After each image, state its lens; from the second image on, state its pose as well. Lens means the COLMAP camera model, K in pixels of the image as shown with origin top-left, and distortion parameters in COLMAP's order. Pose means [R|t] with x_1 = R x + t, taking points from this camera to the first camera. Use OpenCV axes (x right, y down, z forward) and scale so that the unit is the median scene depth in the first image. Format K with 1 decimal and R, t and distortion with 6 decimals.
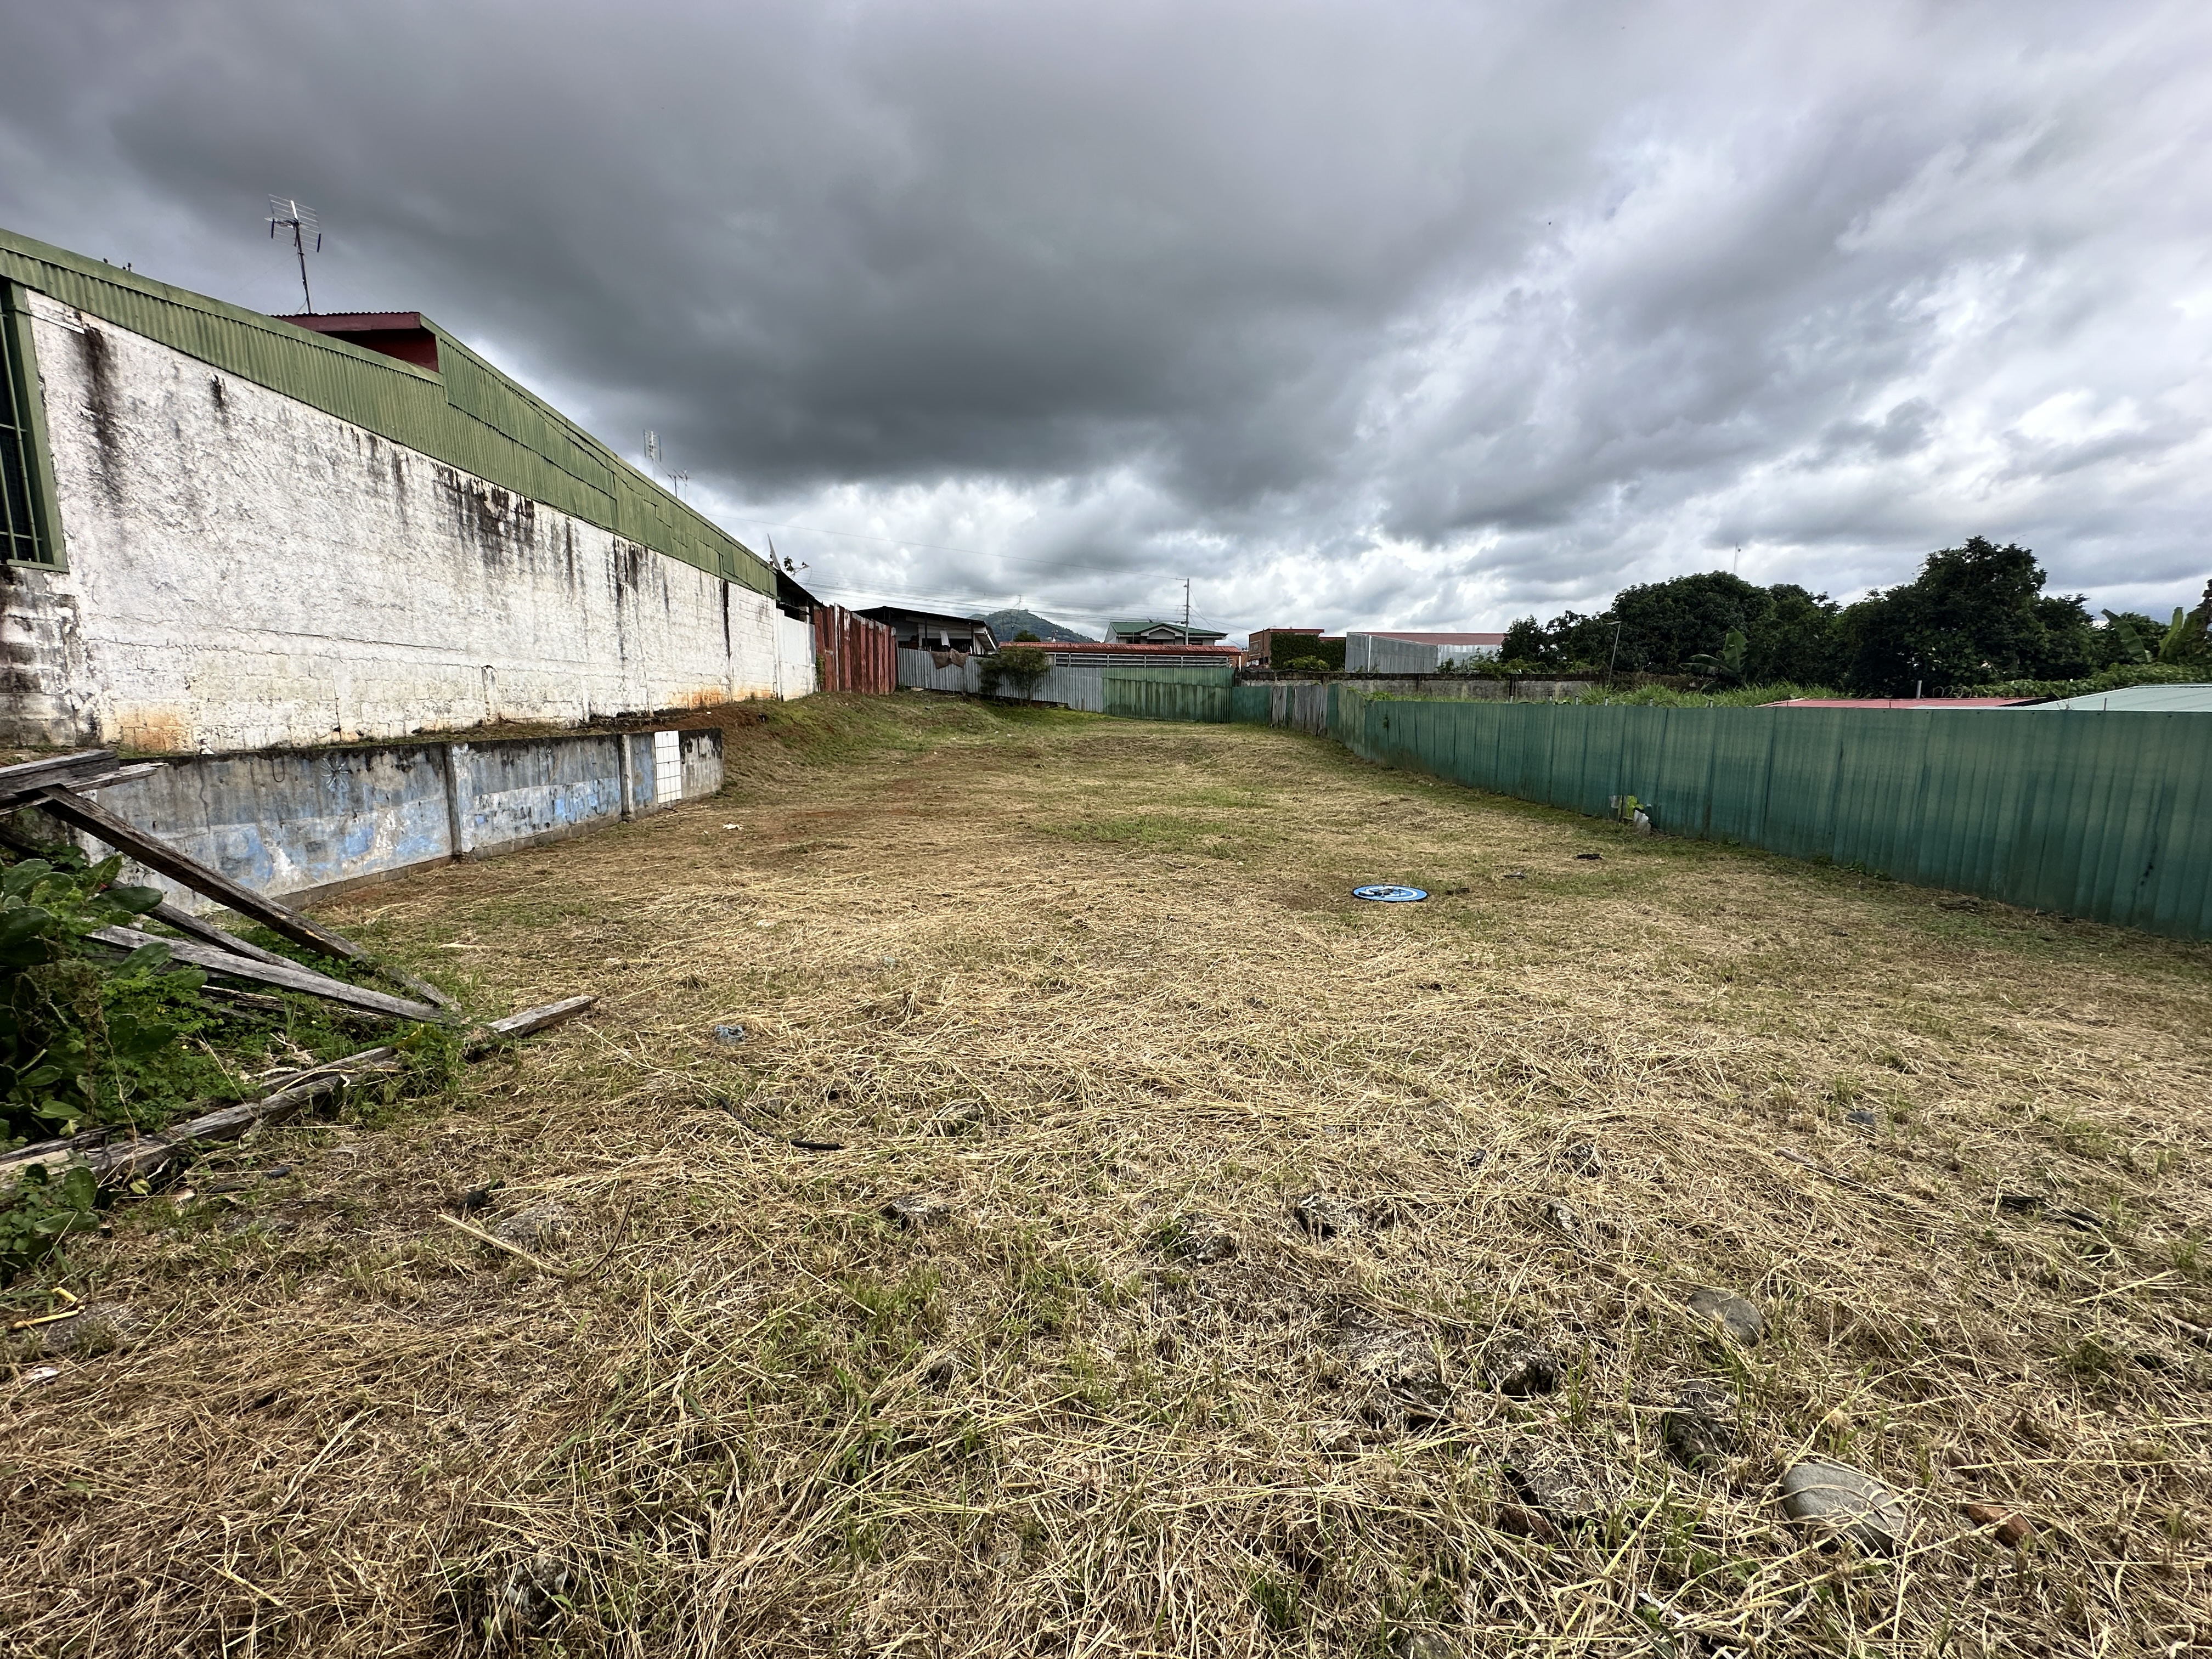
lens RADIAL K [[881.6, 0, 1101.6], [0, 881.6, 821.4], [0, 0, 1]] dist [-0.001341, 0.001020]
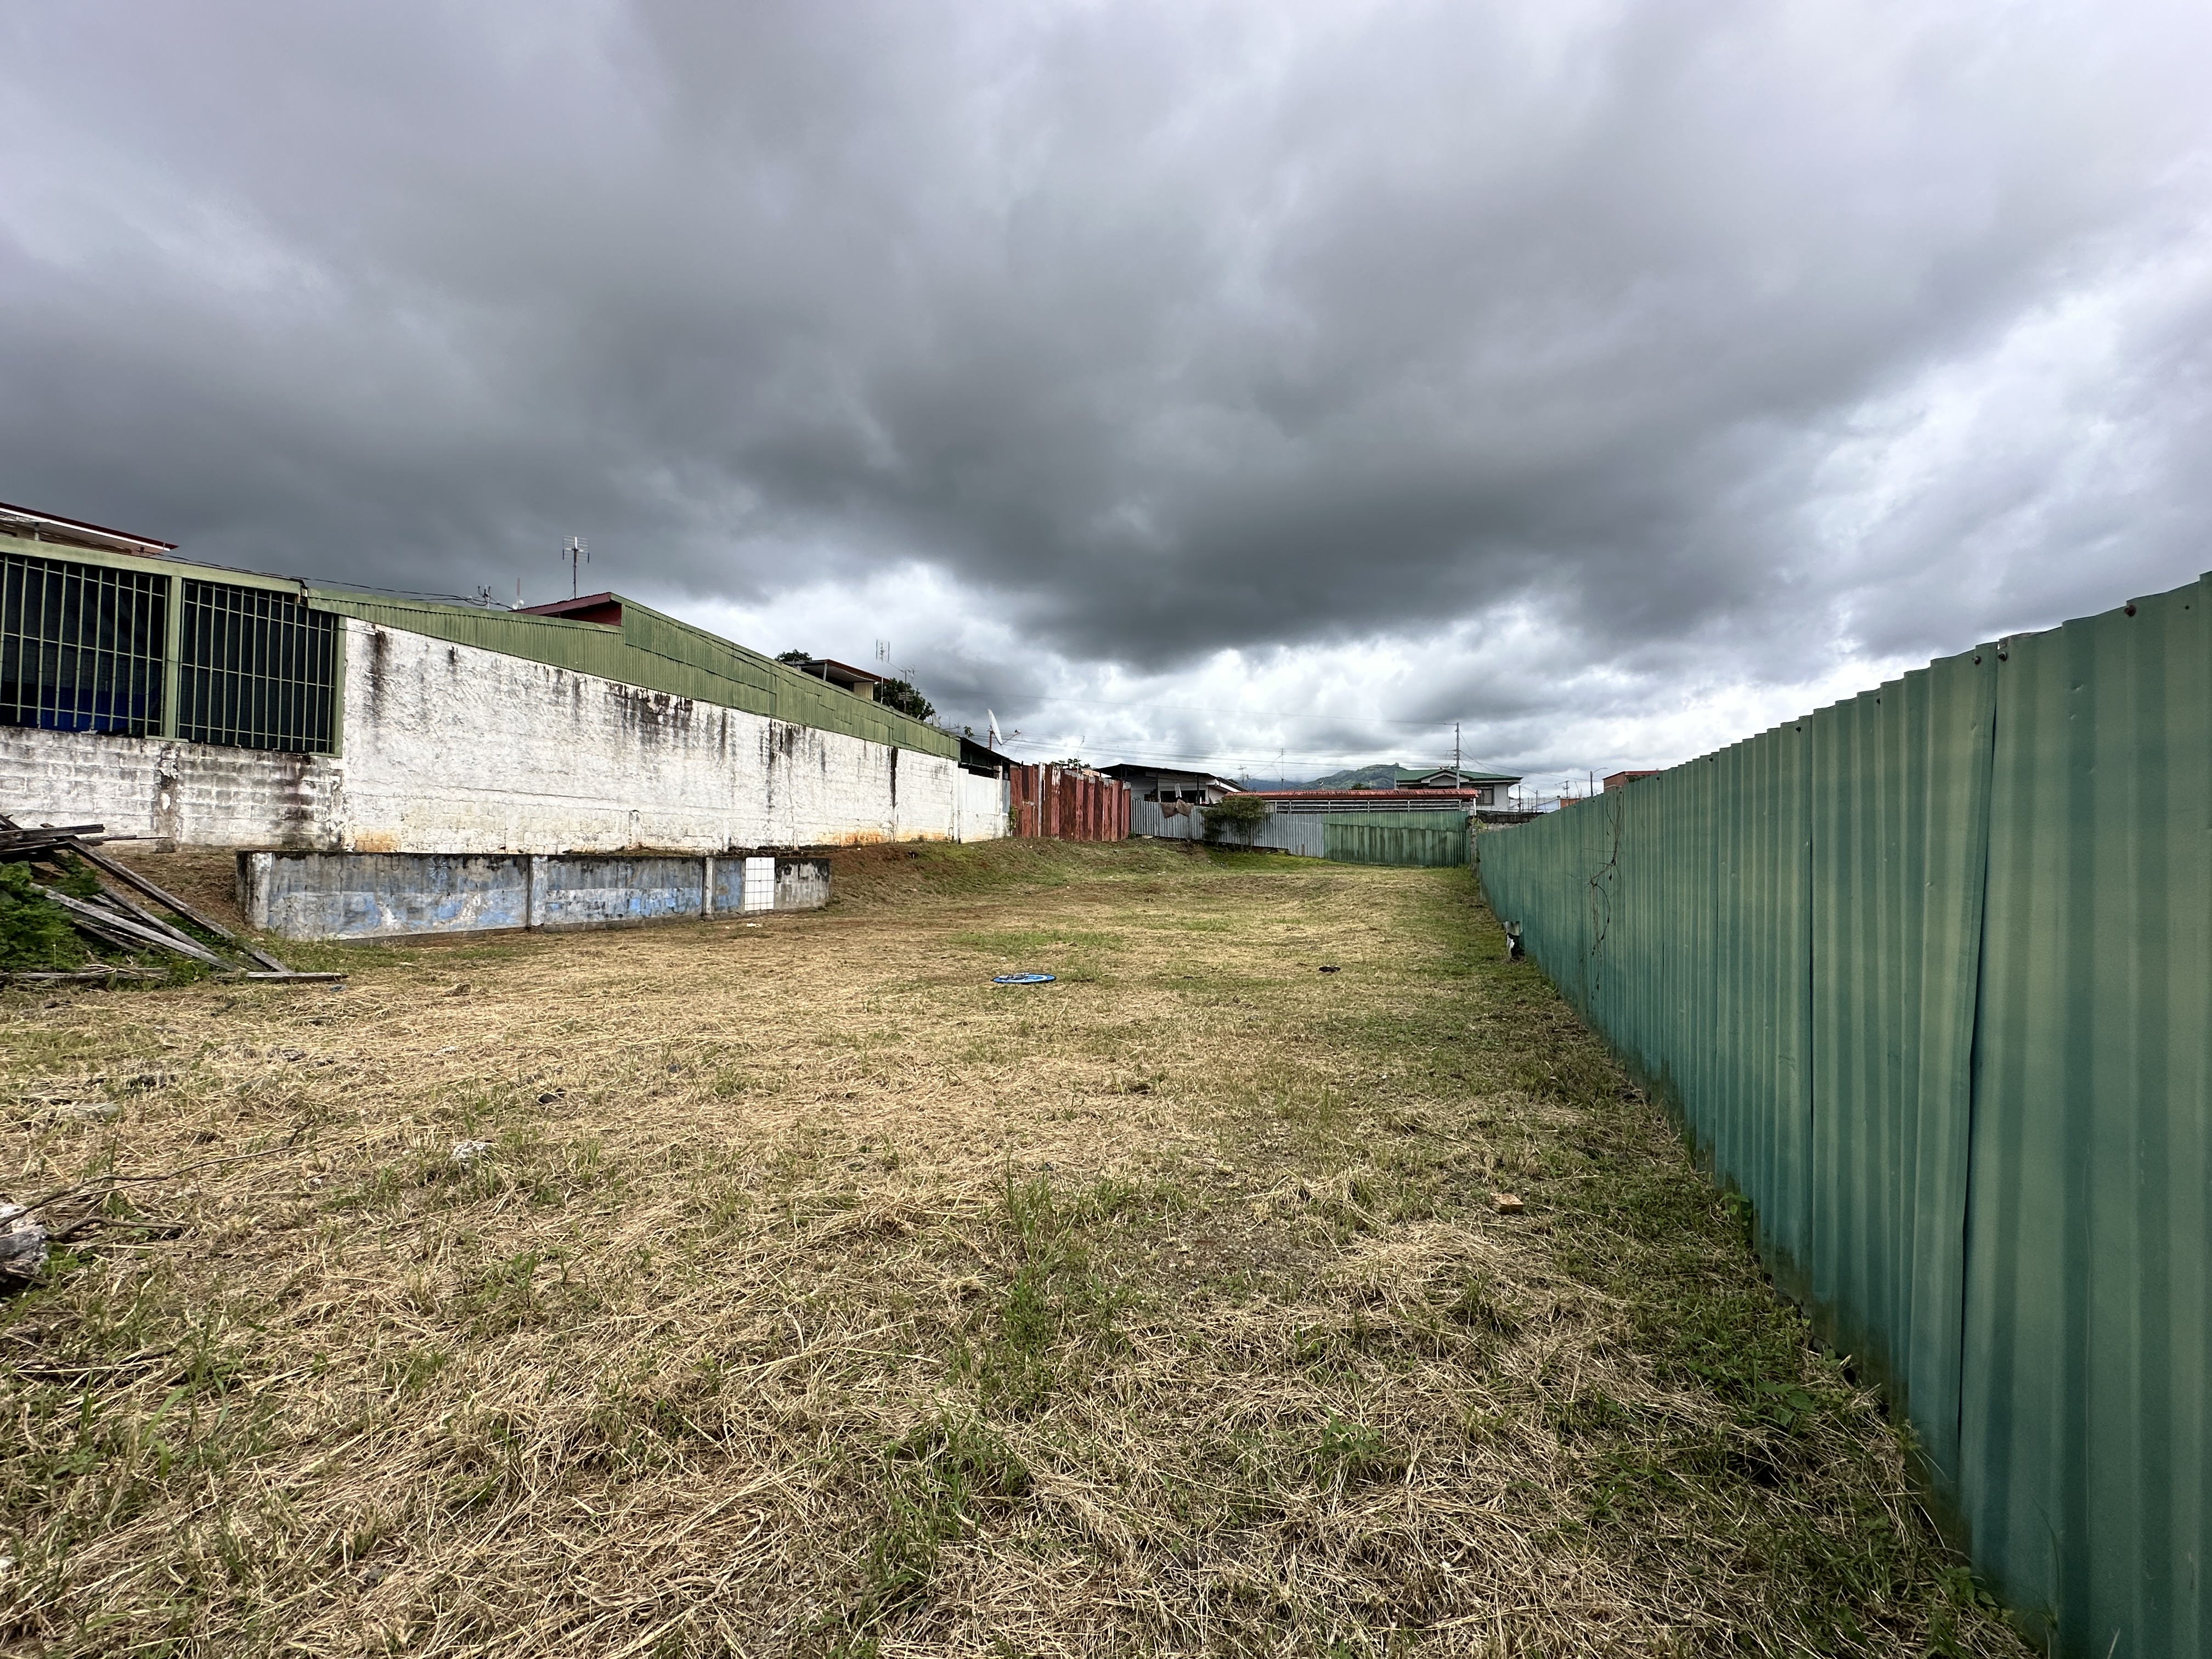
lens RADIAL K [[881.6, 0, 1107.0], [0, 881.6, 826.4], [0, 0, 1]] dist [-0.001341, 0.001020]
pose [[0.920016, -0.016695, -0.391524, 0.418275], [-0.049820, 0.986003, -0.159111, 0.030901], [0.388700, 0.165891, 0.906307, -0.015259]]
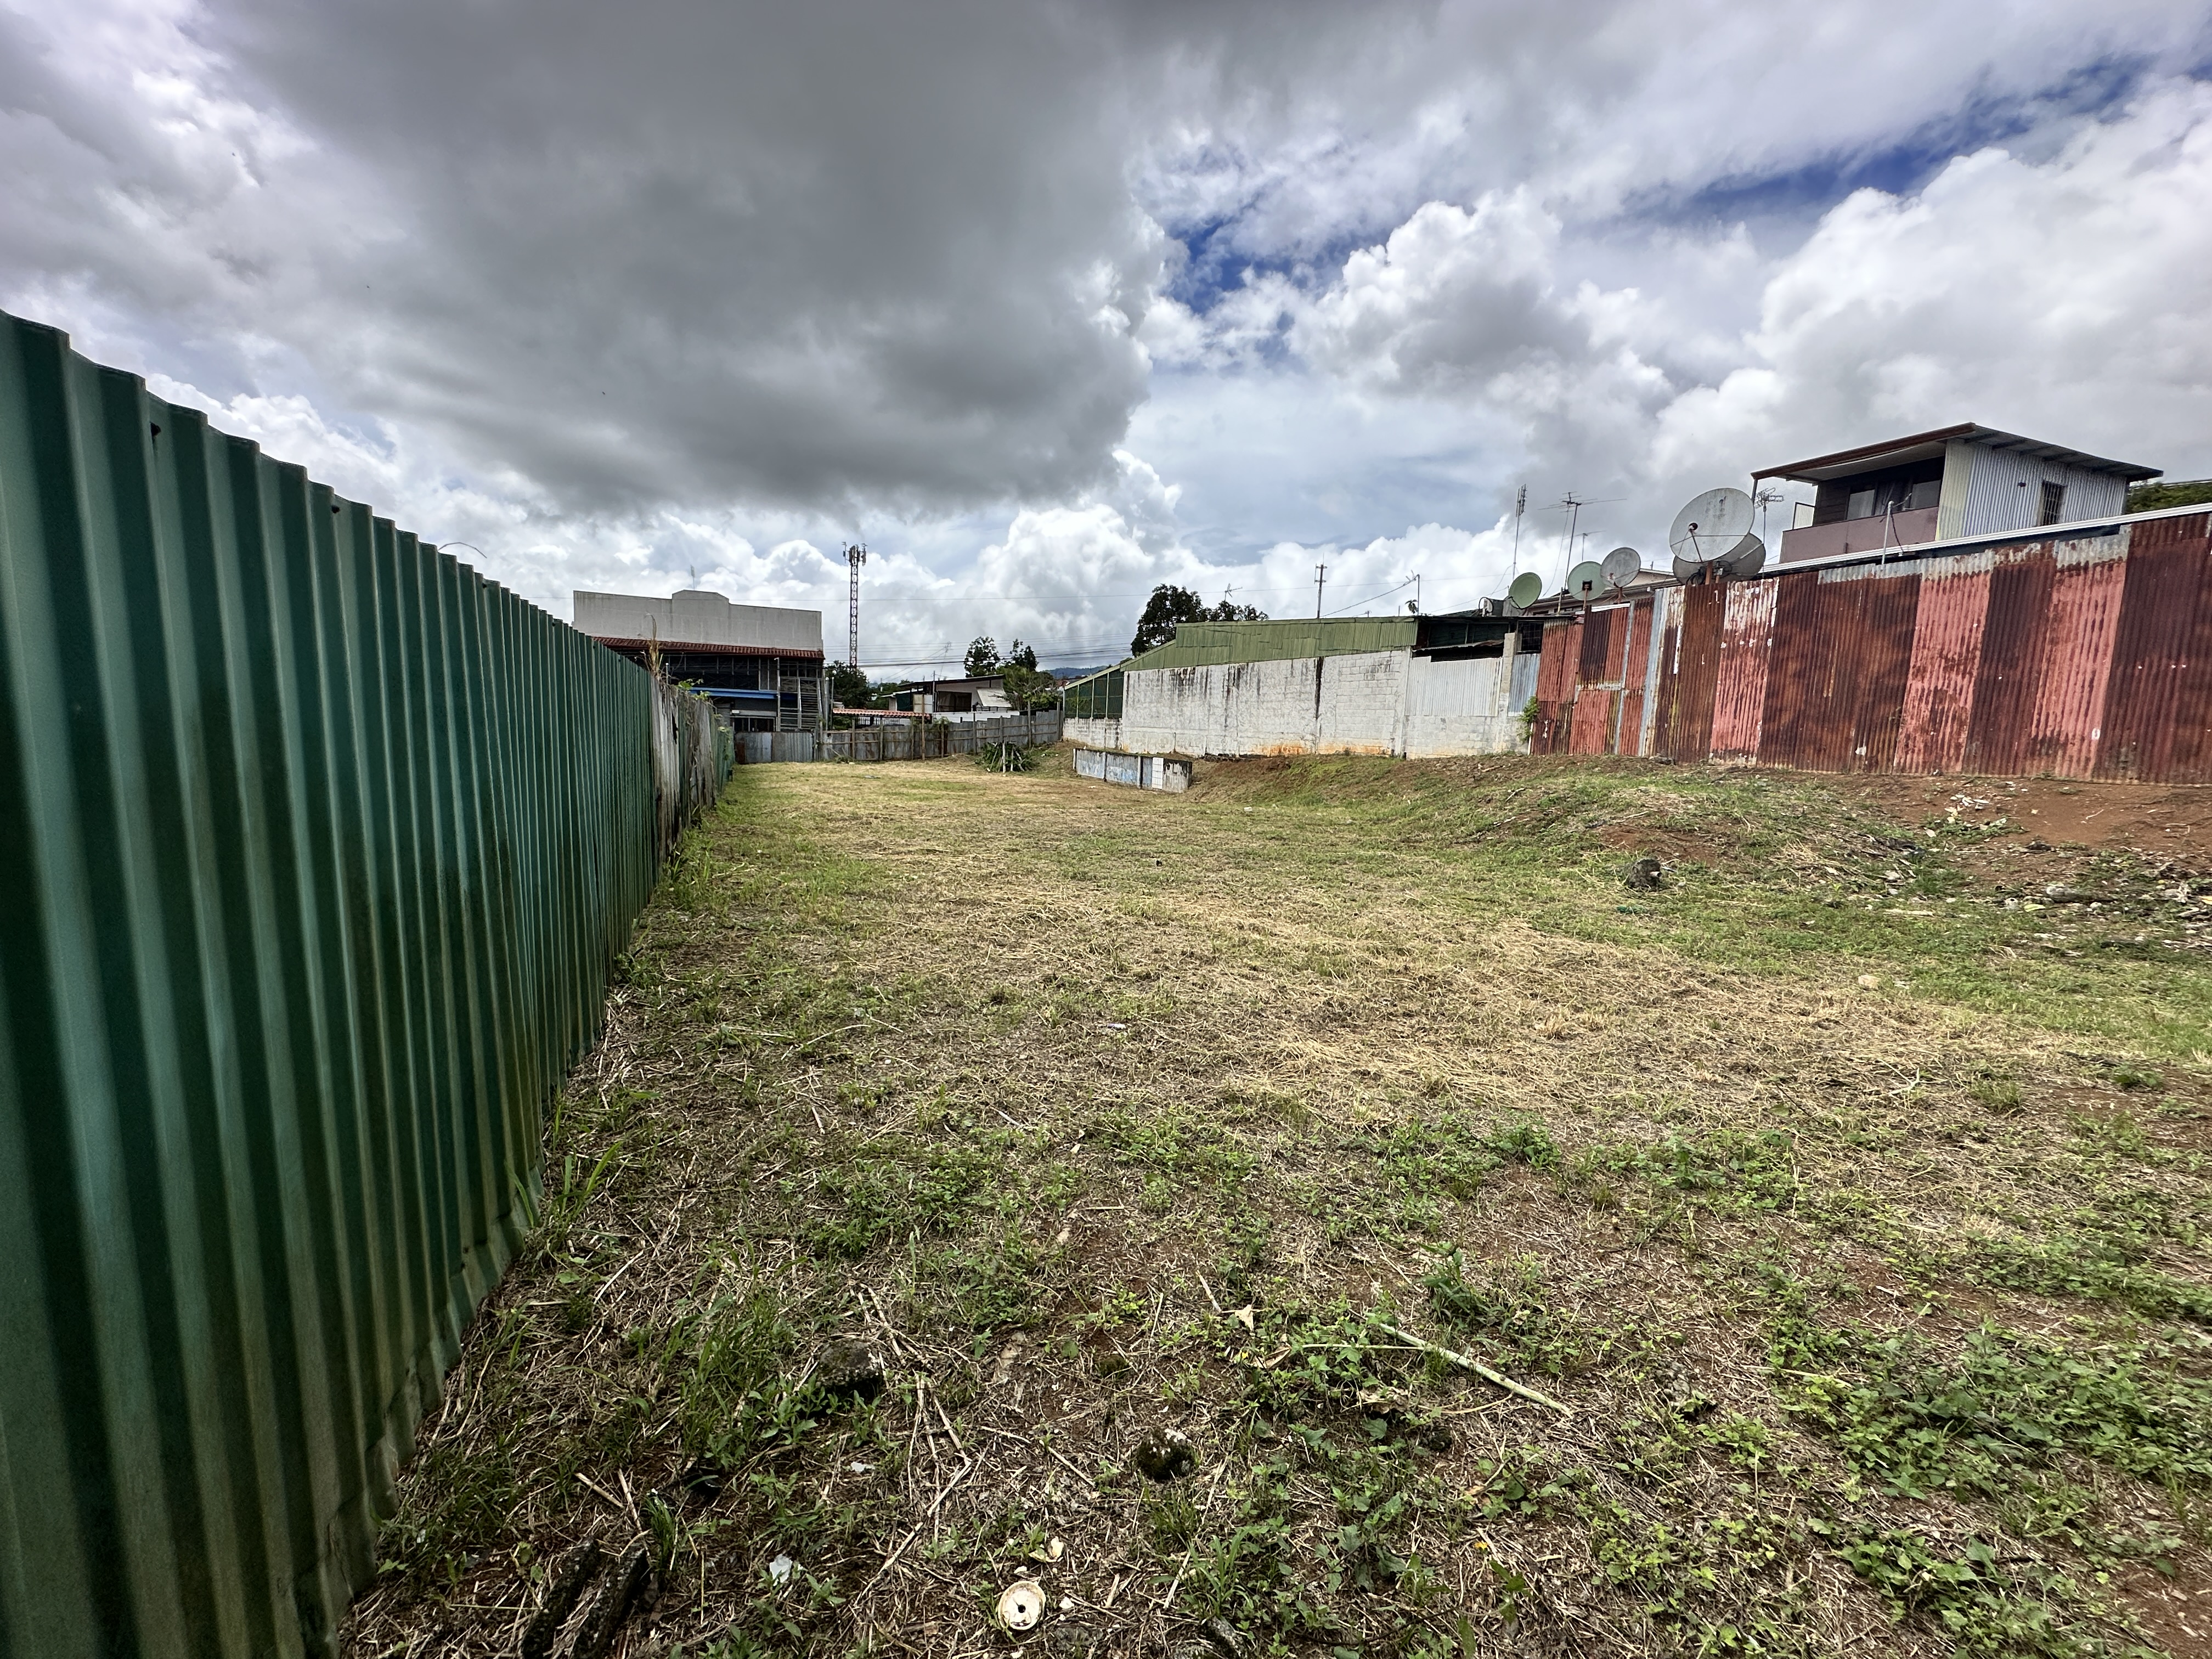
lens RADIAL K [[881.6, 0, 1101.3], [0, 881.6, 831.9], [0, 0, 1]] dist [-0.001341, 0.001020]
pose [[-0.942220, -0.002368, -0.334985, 0.335906], [-0.086628, 0.967683, 0.236822, -0.361640], [0.323599, 0.252158, -0.911976, 2.504233]]
